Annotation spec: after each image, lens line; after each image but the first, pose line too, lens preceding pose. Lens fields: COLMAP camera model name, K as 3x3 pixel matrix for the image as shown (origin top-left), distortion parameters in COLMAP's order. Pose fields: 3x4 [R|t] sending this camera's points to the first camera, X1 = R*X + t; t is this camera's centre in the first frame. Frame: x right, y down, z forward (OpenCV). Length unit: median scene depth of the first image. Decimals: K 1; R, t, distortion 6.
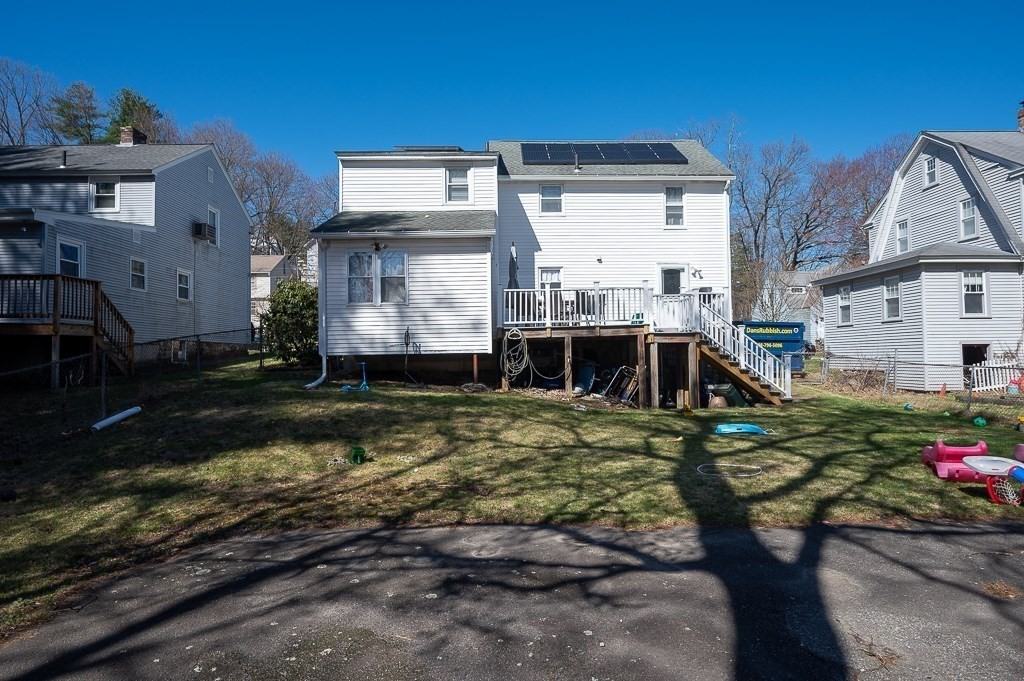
lens RADIAL K [[584.4, 0, 513.2], [0, 584.4, 340.8], [0, 0, 1]] dist [0.001559, -0.001922]
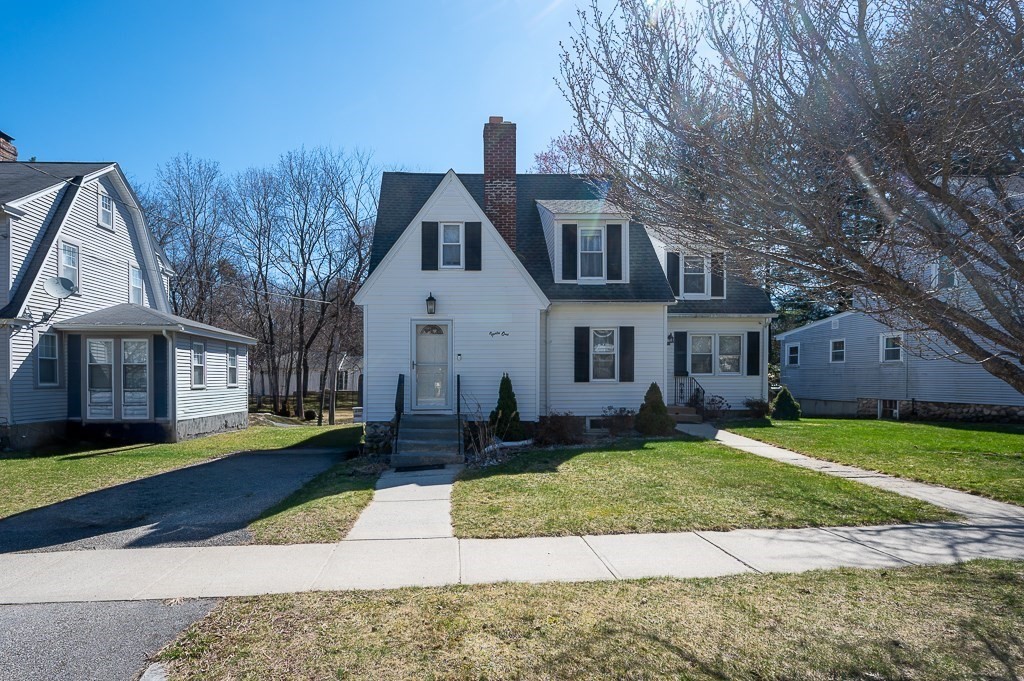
lens RADIAL K [[475.4, 0, 480.3], [0, 475.4, 382.4], [0, 0, 1]] dist [0.000679, 0.000205]
pose [[-0.999560, 0.011088, -0.027524, 0.215294], [0.011560, 0.999788, -0.017015, -0.026509], [0.027330, -0.017325, -0.999476, 1.868339]]
